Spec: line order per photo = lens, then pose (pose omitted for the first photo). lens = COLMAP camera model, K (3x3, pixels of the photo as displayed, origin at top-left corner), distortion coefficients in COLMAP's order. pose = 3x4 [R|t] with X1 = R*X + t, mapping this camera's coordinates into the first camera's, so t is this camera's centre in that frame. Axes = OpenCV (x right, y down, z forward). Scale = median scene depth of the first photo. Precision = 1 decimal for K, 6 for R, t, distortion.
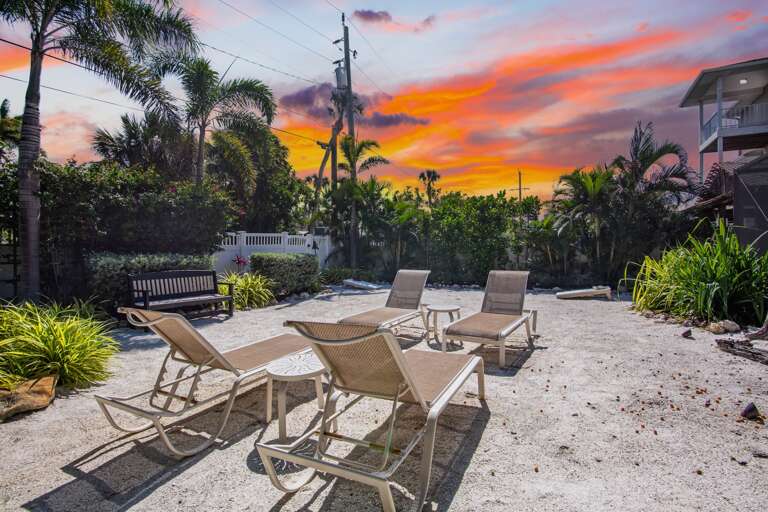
lens RADIAL K [[375.1, 0, 381.8], [0, 375.1, 248.8], [0, 0, 1]] dist [-0.017168, -0.000551]
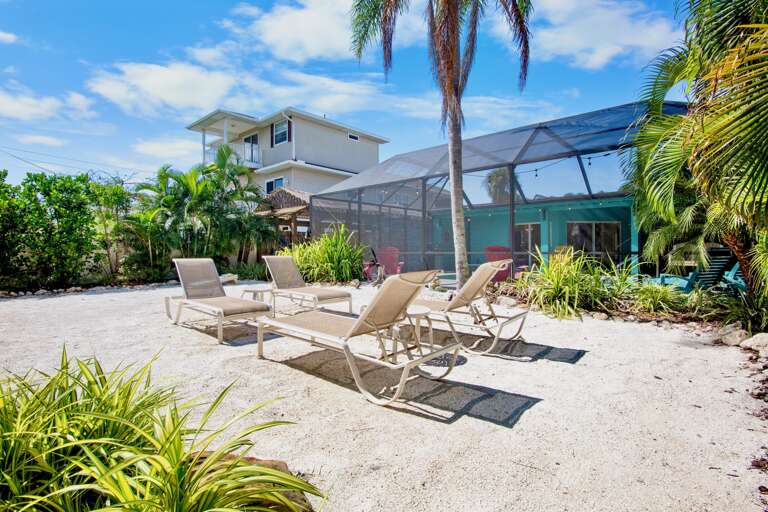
lens RADIAL K [[375.1, 0, 381.8], [0, 375.1, 248.8], [0, 0, 1]] dist [-0.017168, -0.000551]
pose [[0.247972, 0.003828, 0.968760, -0.472852], [0.000963, 0.999991, -0.004198, 0.025192], [-0.968767, 0.001974, 0.247966, 0.223558]]
